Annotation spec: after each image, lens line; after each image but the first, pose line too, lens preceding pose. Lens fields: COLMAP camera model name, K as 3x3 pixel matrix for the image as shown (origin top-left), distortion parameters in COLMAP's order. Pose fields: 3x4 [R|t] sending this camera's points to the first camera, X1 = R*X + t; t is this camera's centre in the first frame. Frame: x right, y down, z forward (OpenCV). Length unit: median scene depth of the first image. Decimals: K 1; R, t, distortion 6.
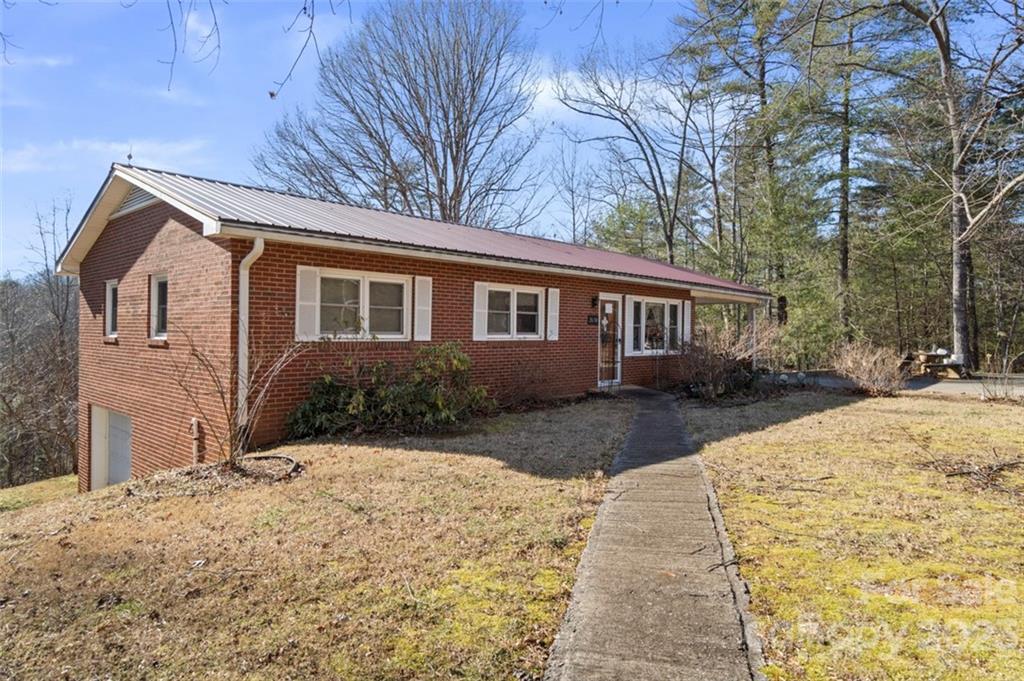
lens RADIAL K [[616.0, 0, 512.0], [0, 616.0, 340.5], [0, 0, 1]] dist [-0.000488, -0.000029]
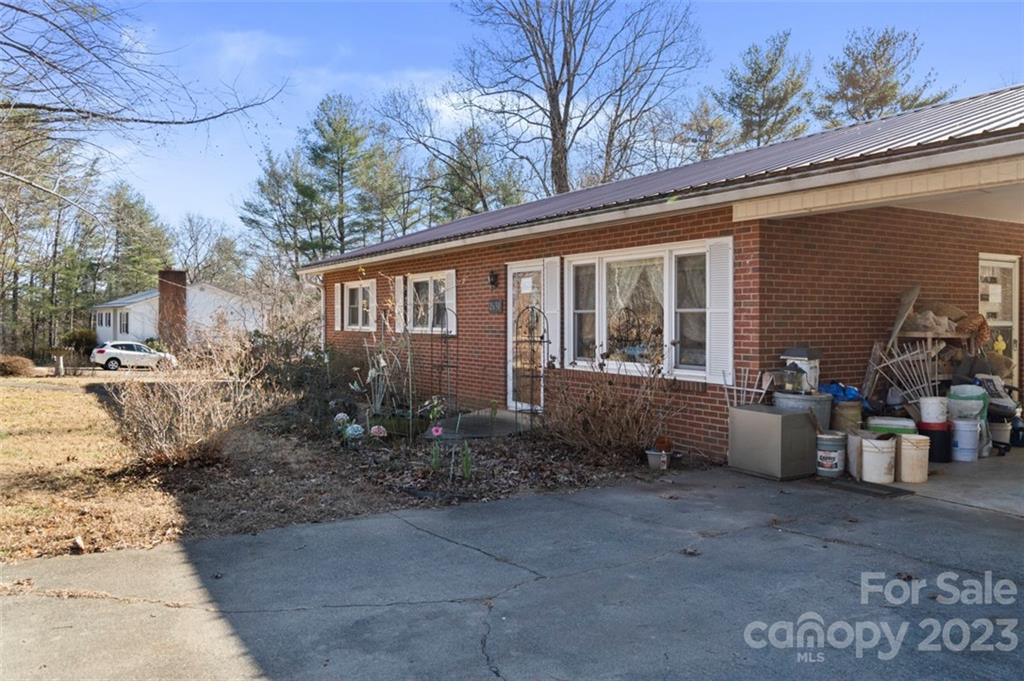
lens RADIAL K [[785.9, 0, 512.0], [0, 785.9, 340.5], [0, 0, 1]] dist [0.002356, 0.000165]
pose [[-0.271349, 0.033180, -0.961909, 0.911444], [0.002725, 0.999428, 0.033706, -0.024098], [0.962477, 0.006525, -0.271284, 1.201249]]
